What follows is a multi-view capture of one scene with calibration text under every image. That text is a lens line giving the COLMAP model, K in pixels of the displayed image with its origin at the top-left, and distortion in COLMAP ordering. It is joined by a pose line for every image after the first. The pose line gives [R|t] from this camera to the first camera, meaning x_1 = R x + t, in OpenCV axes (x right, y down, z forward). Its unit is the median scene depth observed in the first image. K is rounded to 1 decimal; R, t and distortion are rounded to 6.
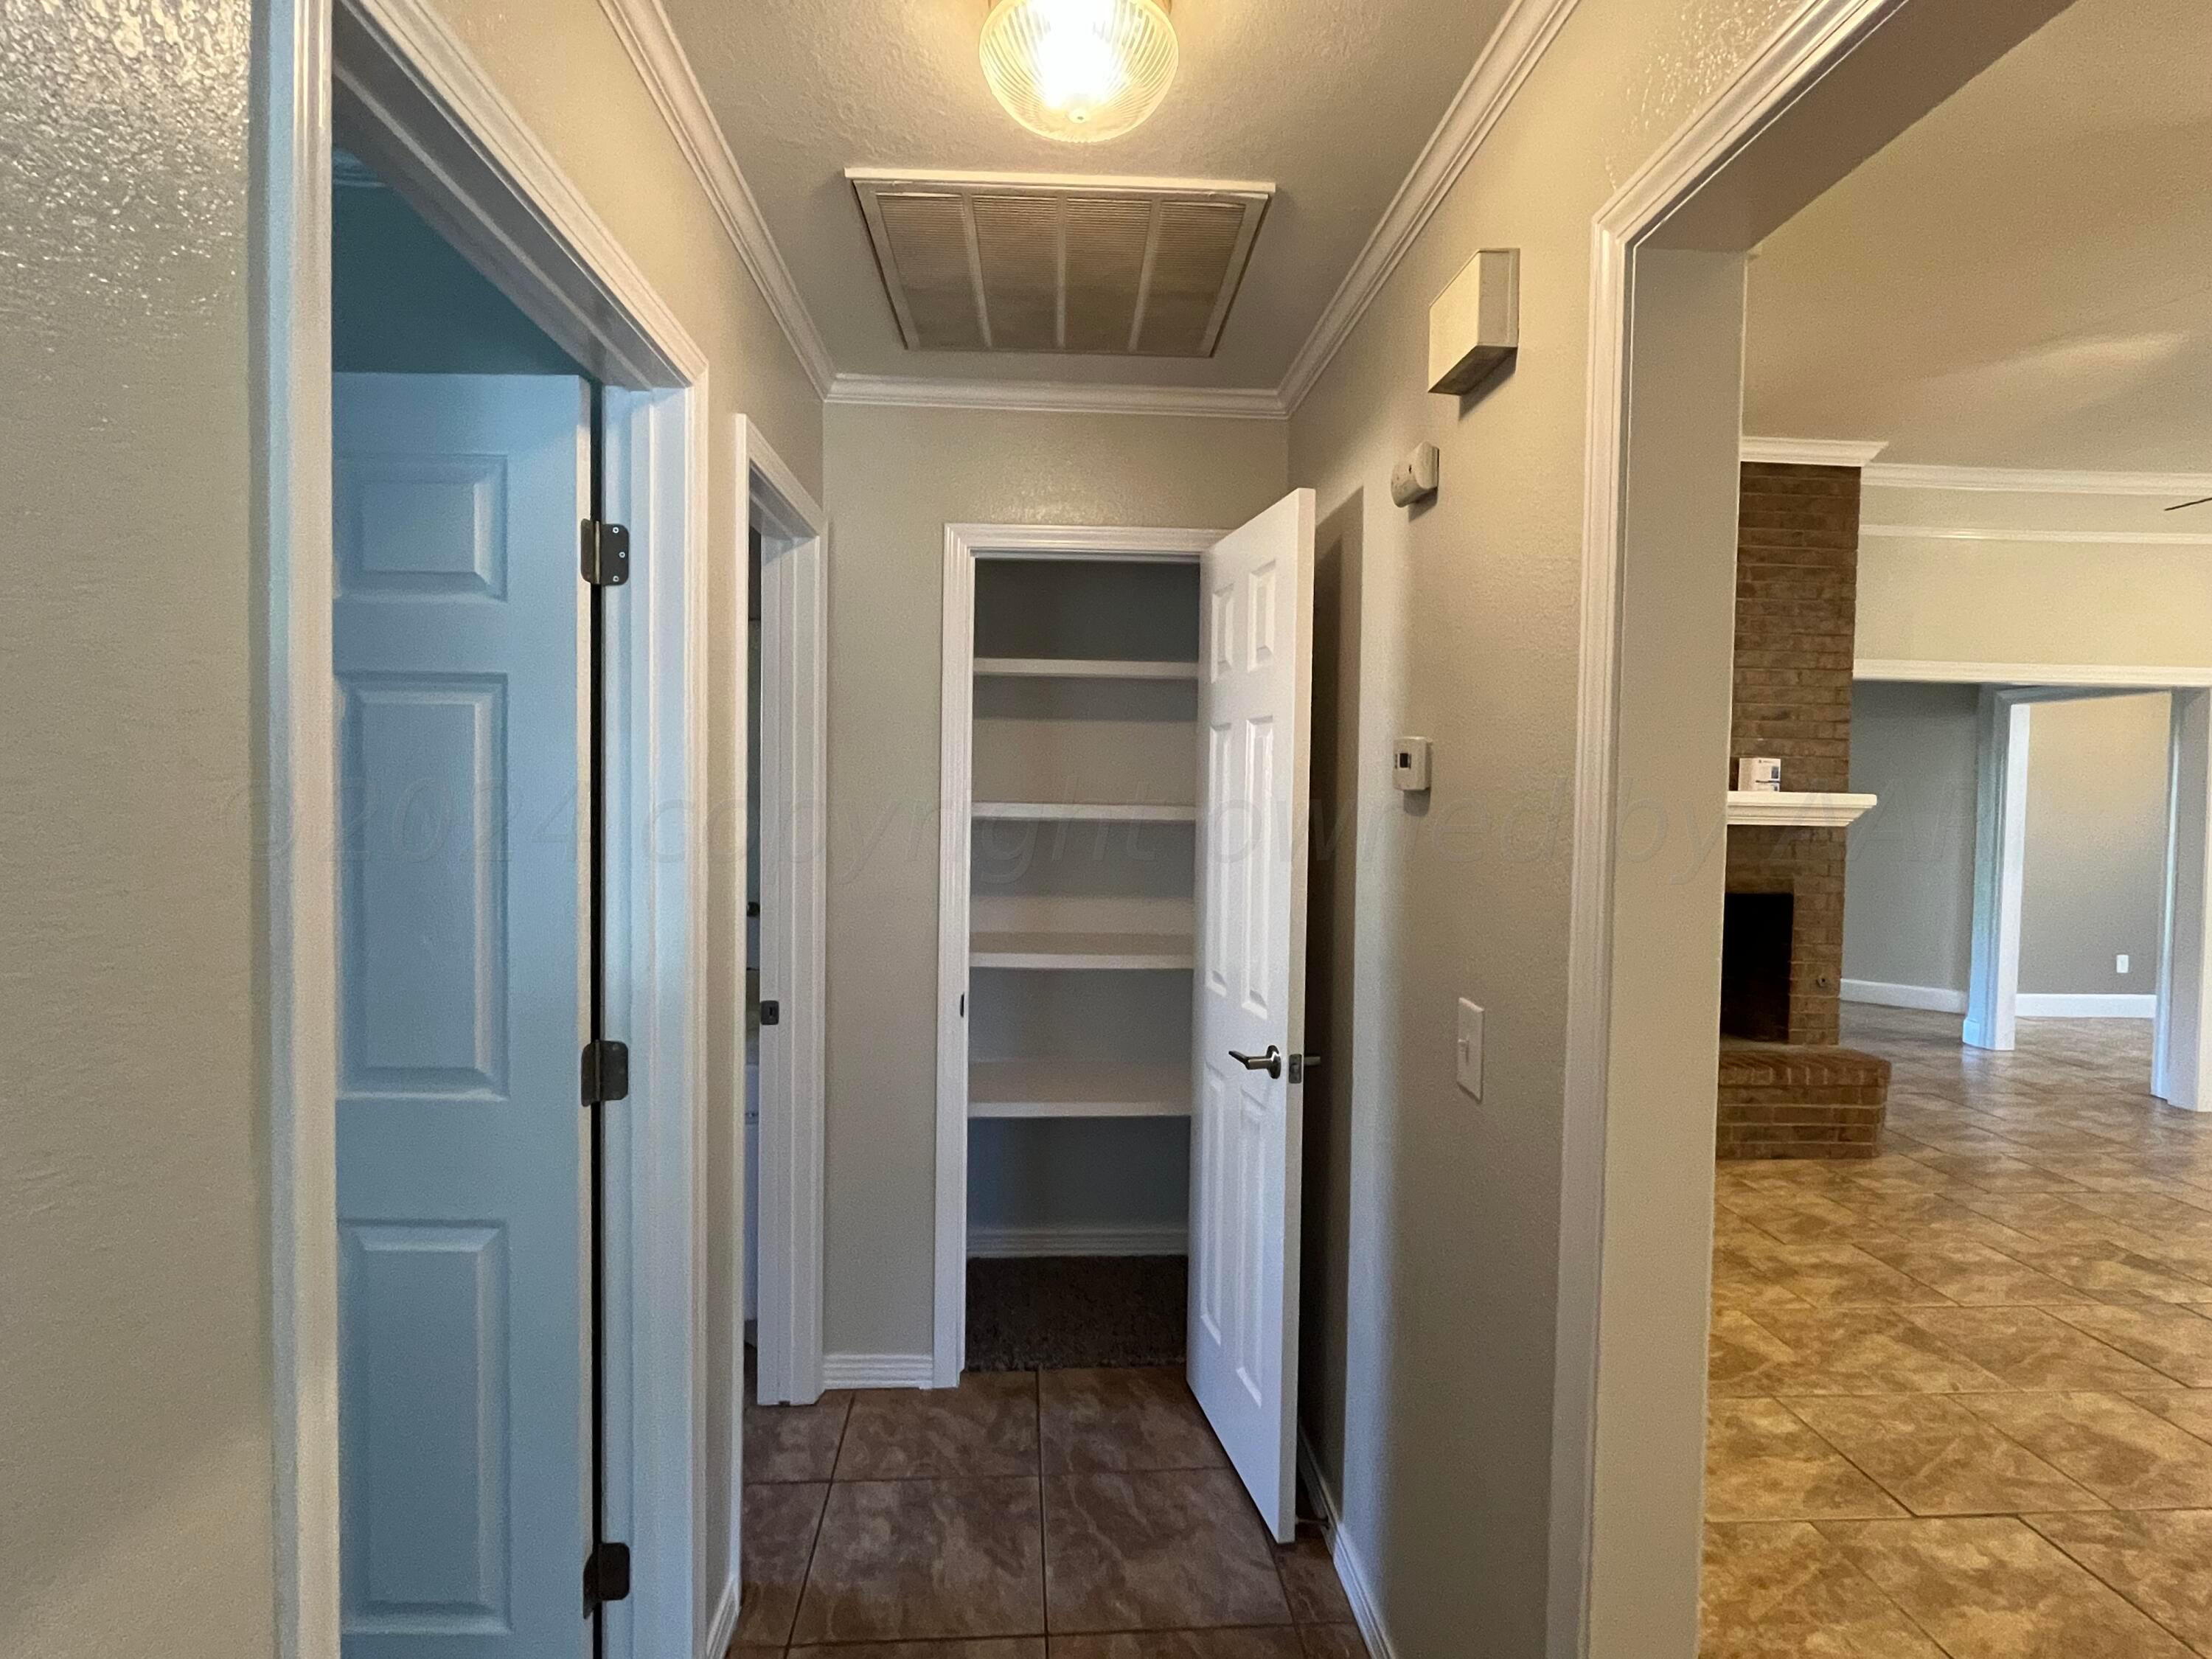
lens RADIAL K [[1084.6, 0, 1099.1], [0, 1084.6, 816.9], [0, 0, 1]] dist [-0.002437, -0.000650]
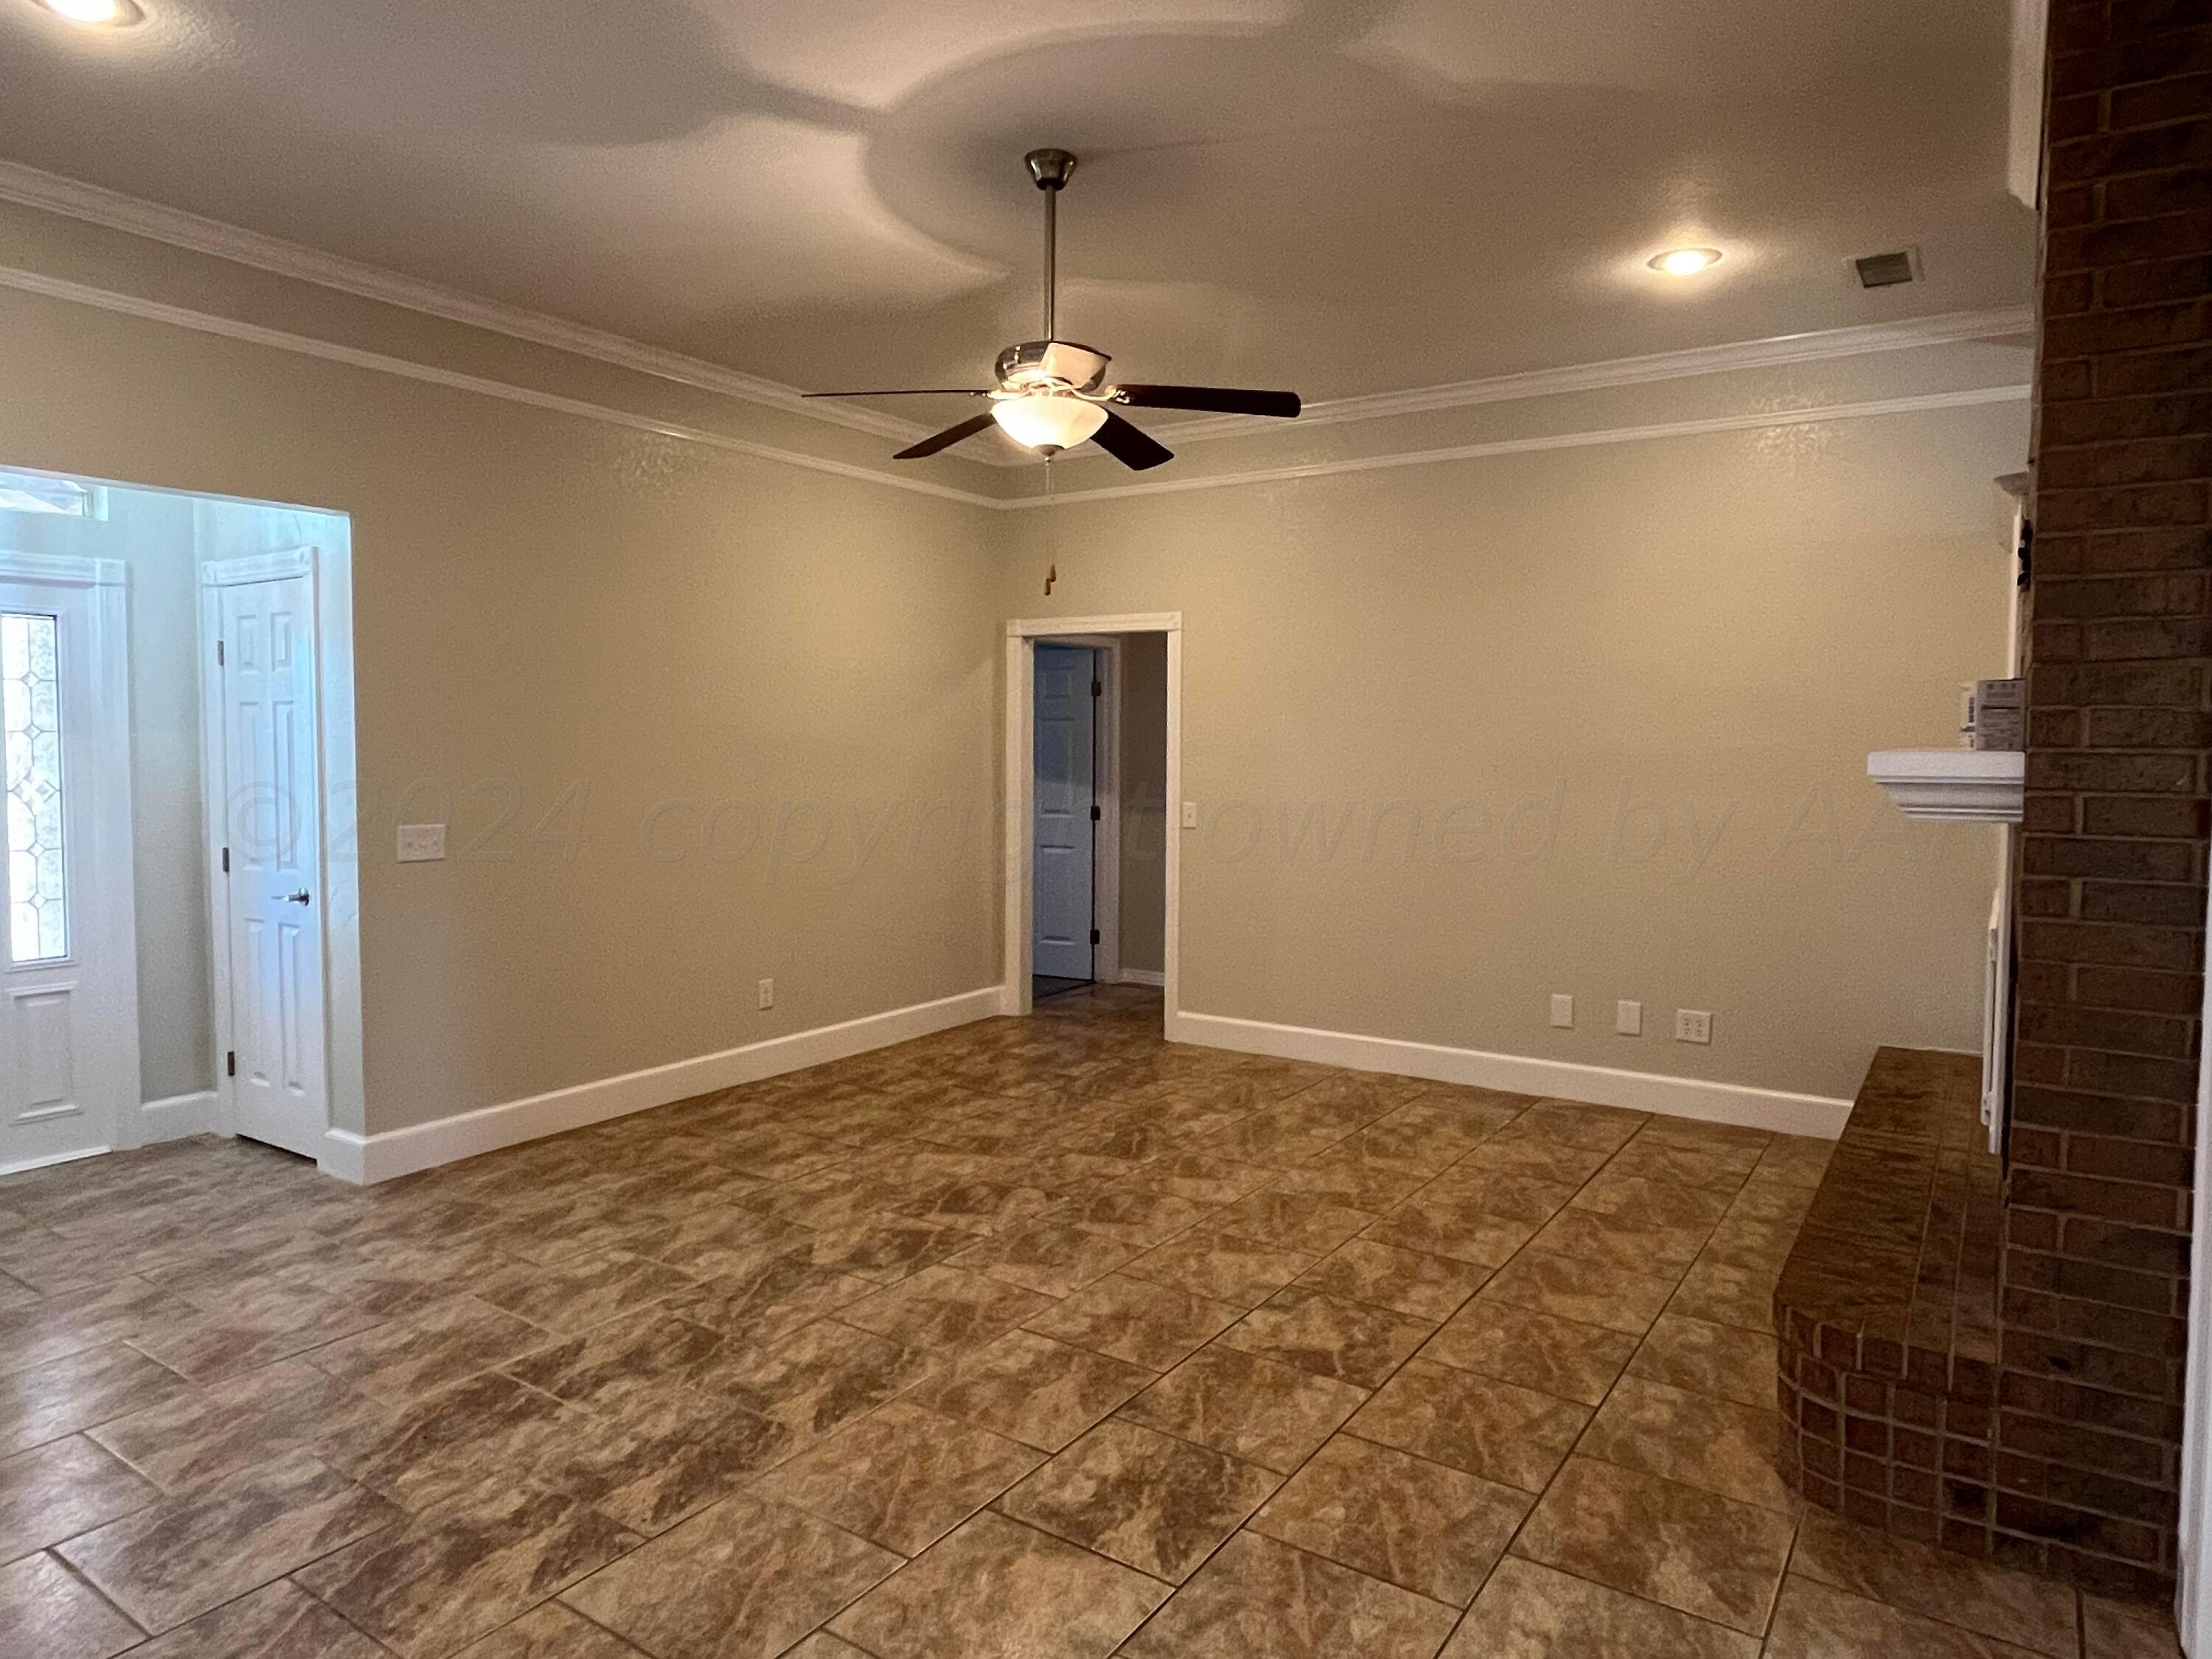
lens RADIAL K [[1352.9, 0, 1107.7], [0, 1352.9, 824.4], [0, 0, 1]] dist [-0.000121, 0.000039]
pose [[-0.599363, 0.024155, -0.800113, 1.879239], [-0.040827, 0.997321, 0.060692, -0.012083], [0.799435, 0.069043, -0.596771, 1.486214]]
